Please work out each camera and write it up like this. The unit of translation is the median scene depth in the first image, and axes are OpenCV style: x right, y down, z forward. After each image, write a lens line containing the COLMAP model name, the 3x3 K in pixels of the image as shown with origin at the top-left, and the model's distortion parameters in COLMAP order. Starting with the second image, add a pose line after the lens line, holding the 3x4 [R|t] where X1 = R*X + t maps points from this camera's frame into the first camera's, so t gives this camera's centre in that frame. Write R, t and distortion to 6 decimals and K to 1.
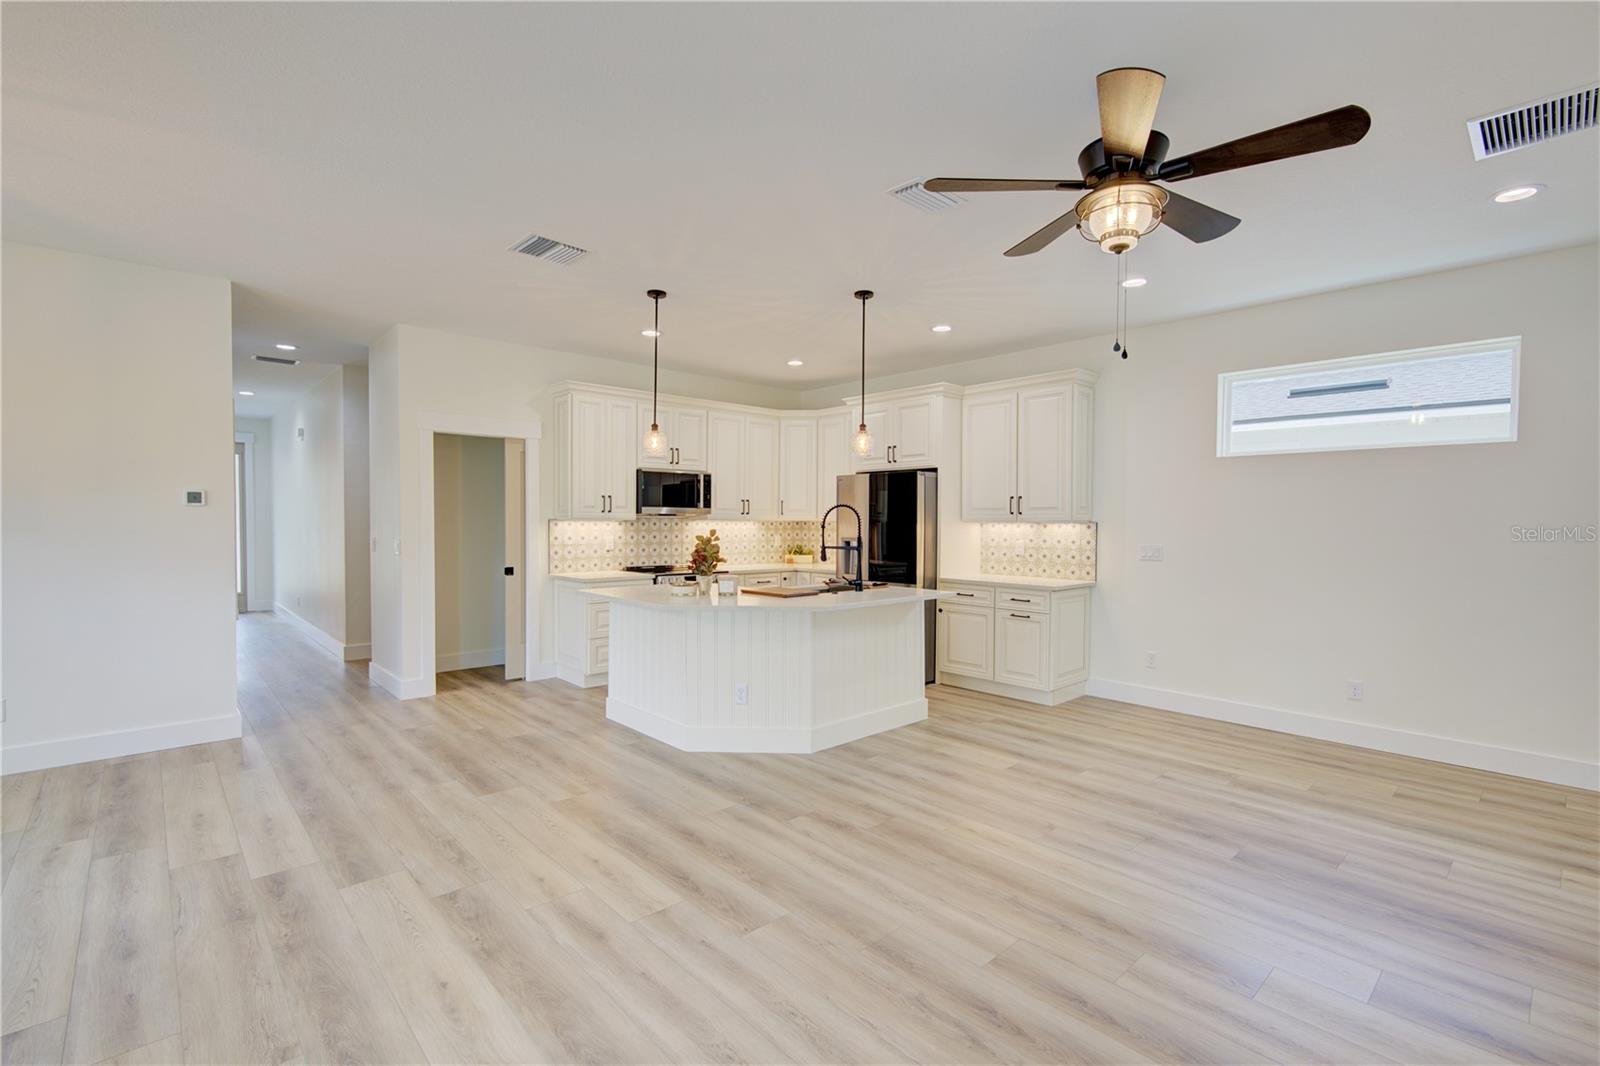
lens RADIAL K [[717.1, 0, 792.6], [0, 717.1, 536.6], [0, 0, 1]] dist [0.008057, -0.005462]
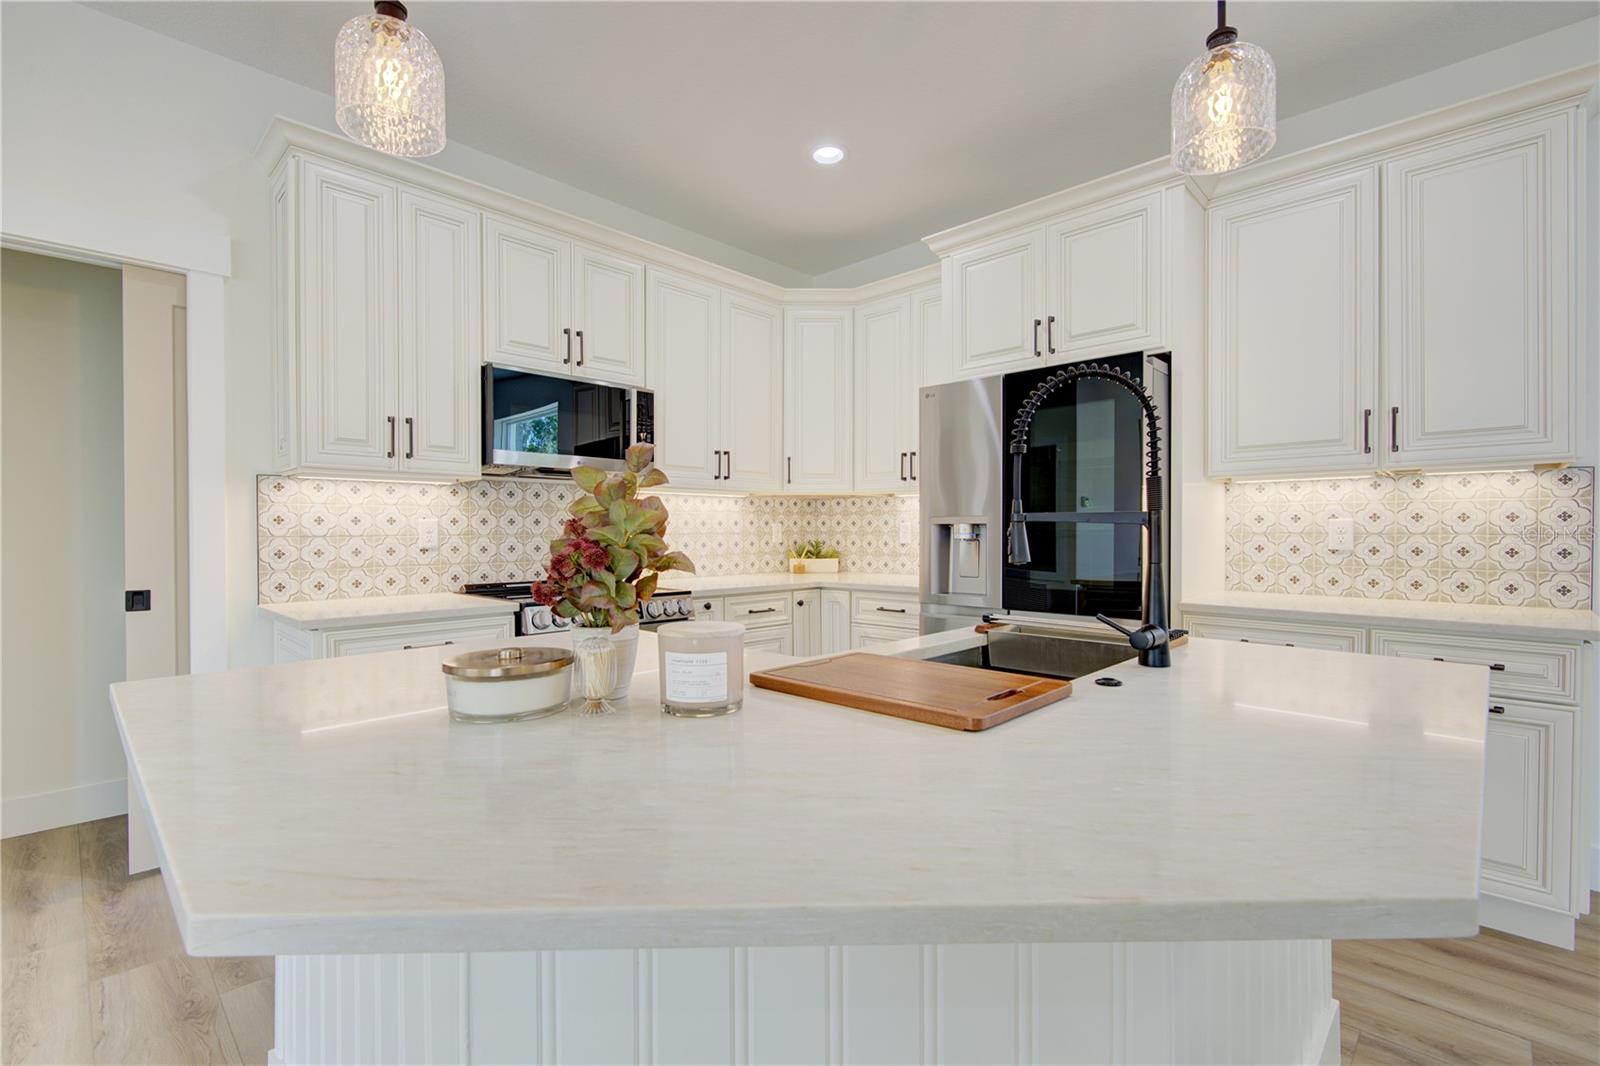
lens RADIAL K [[717.1, 0, 794.7], [0, 717.1, 537.1], [0, 0, 1]] dist [0.008057, -0.005462]
pose [[0.997898, -0.006687, 0.064452, -0.056816], [0.007517, 0.999892, -0.012637, 0.020796], [-0.064360, 0.013095, 0.997841, 0.580321]]
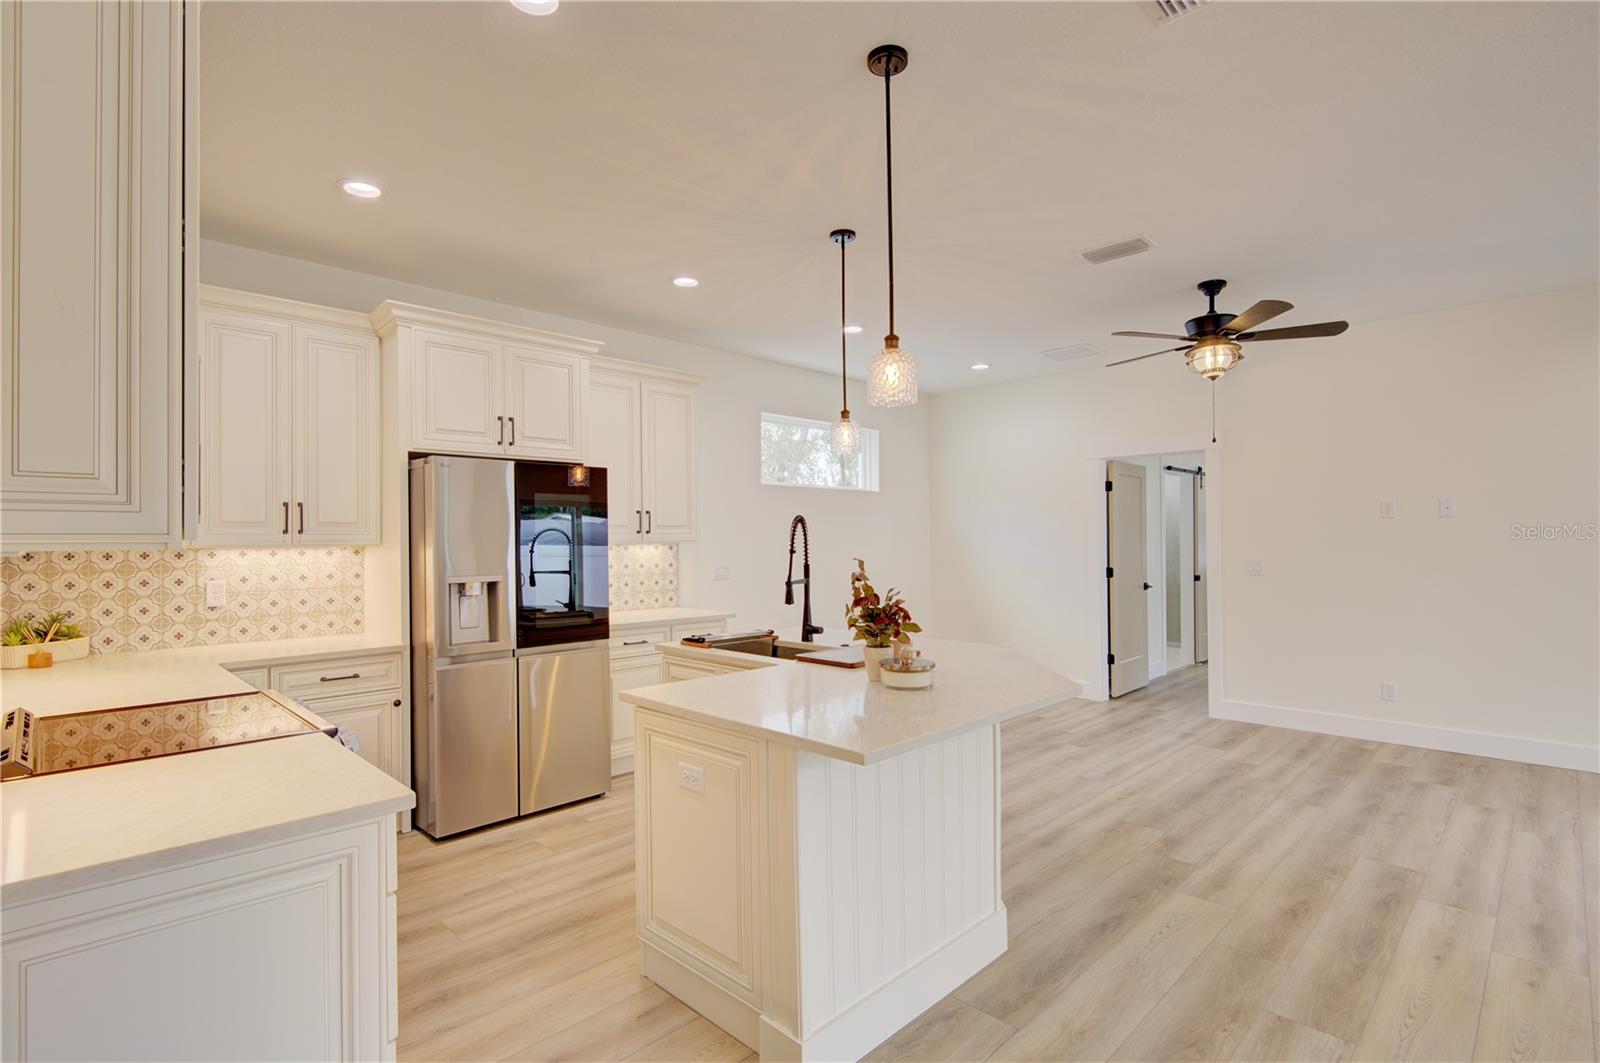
lens RADIAL K [[770.4, 0, 792.8], [0, 770.4, 536.2], [0, 0, 1]] dist [0.000081, -0.006670]
pose [[-0.045012, 0.001214, 0.998986, -0.530645], [0.030706, 0.999528, 0.000169, -0.022316], [-0.998514, 0.030683, -0.045028, 0.841331]]
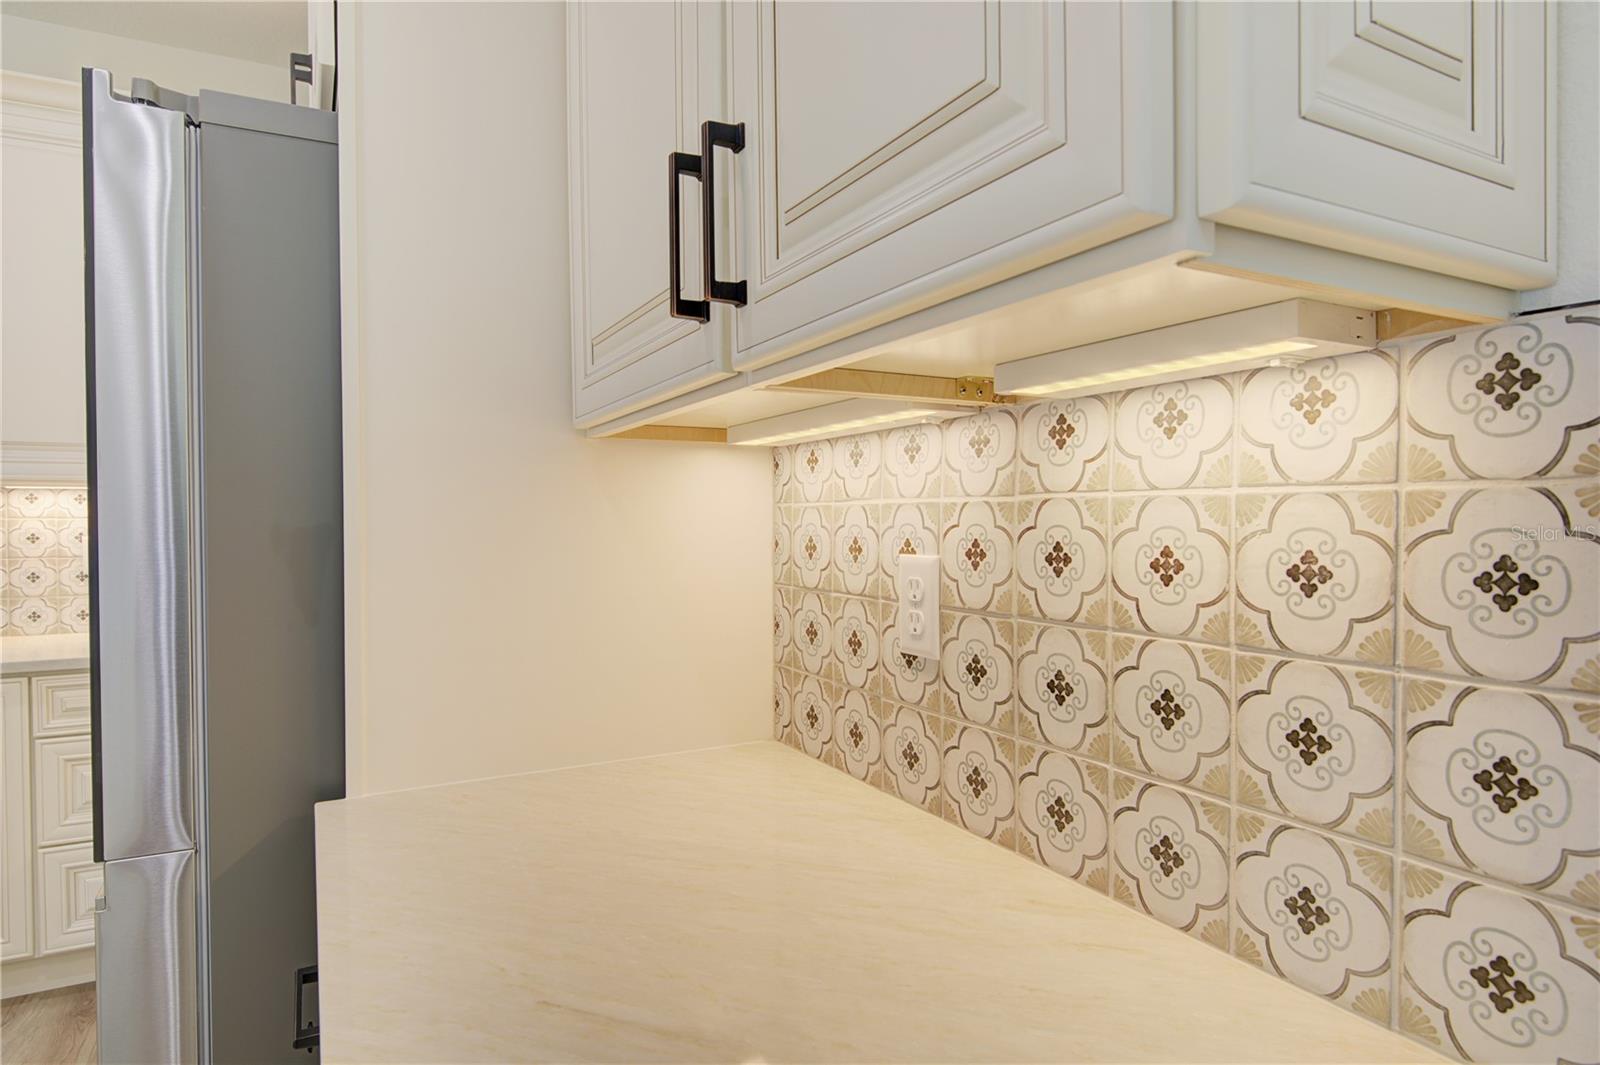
lens RADIAL K [[915.6, 0, 786.9], [0, 915.6, 541.3], [0, 0, 1]] dist [0.003099, -0.002517]
pose [[0.968154, -0.005661, -0.250292, 0.342798], [0.006113, 0.999981, 0.001028, 0.002873], [0.250282, -0.002526, 0.968170, 0.838657]]
